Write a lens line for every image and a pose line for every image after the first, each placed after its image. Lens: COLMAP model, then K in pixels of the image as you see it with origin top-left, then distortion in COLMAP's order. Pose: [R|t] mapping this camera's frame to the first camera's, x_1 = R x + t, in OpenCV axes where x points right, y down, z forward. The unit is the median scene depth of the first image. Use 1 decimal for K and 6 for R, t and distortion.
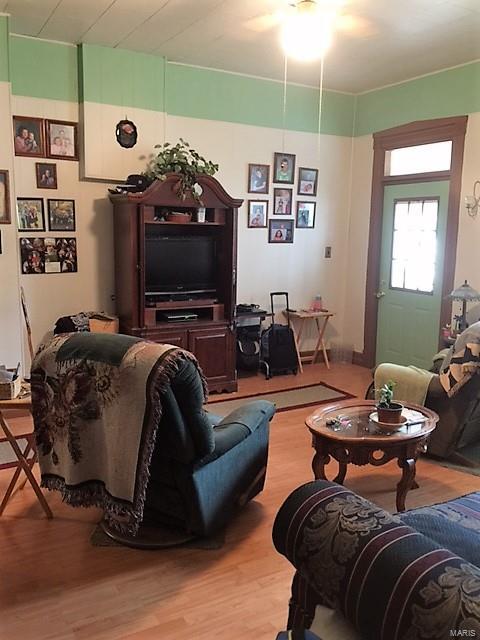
lens RADIAL K [[551.5, 0, 240.0], [0, 551.5, 320.0], [0, 0, 1]] dist [0.069933, -0.101036]
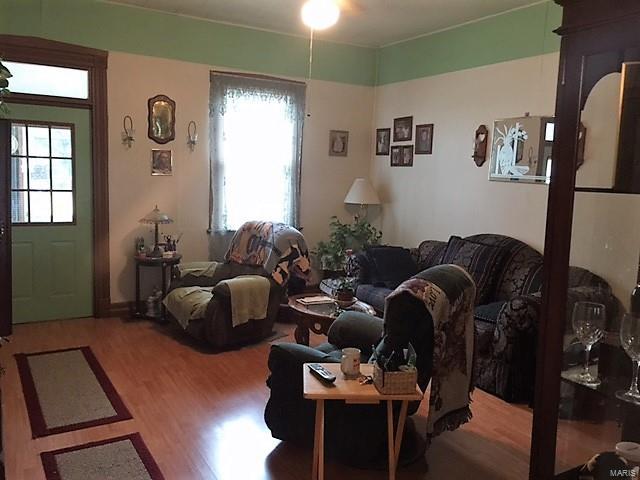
lens RADIAL K [[551.5, 0, 320.0], [0, 551.5, 240.0], [0, 0, 1]] dist [0.069933, -0.101036]
pose [[-0.016448, -0.141091, 0.989860, -0.653362], [0.130023, 0.981286, 0.142029, -0.106932], [-0.991375, 0.131040, 0.002205, 0.606469]]
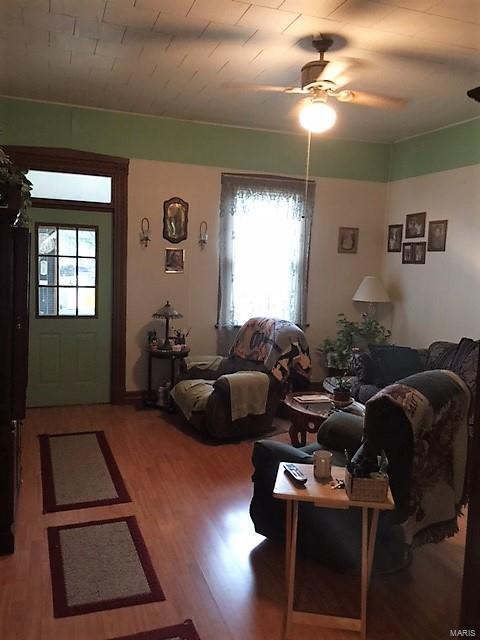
lens RADIAL K [[551.5, 0, 240.0], [0, 551.5, 320.0], [0, 0, 1]] dist [0.069933, -0.101036]
pose [[0.176212, -0.117183, 0.977352, -0.663920], [0.129963, 0.986966, 0.094904, -0.111489], [-0.975735, 0.110297, 0.189145, 0.561474]]
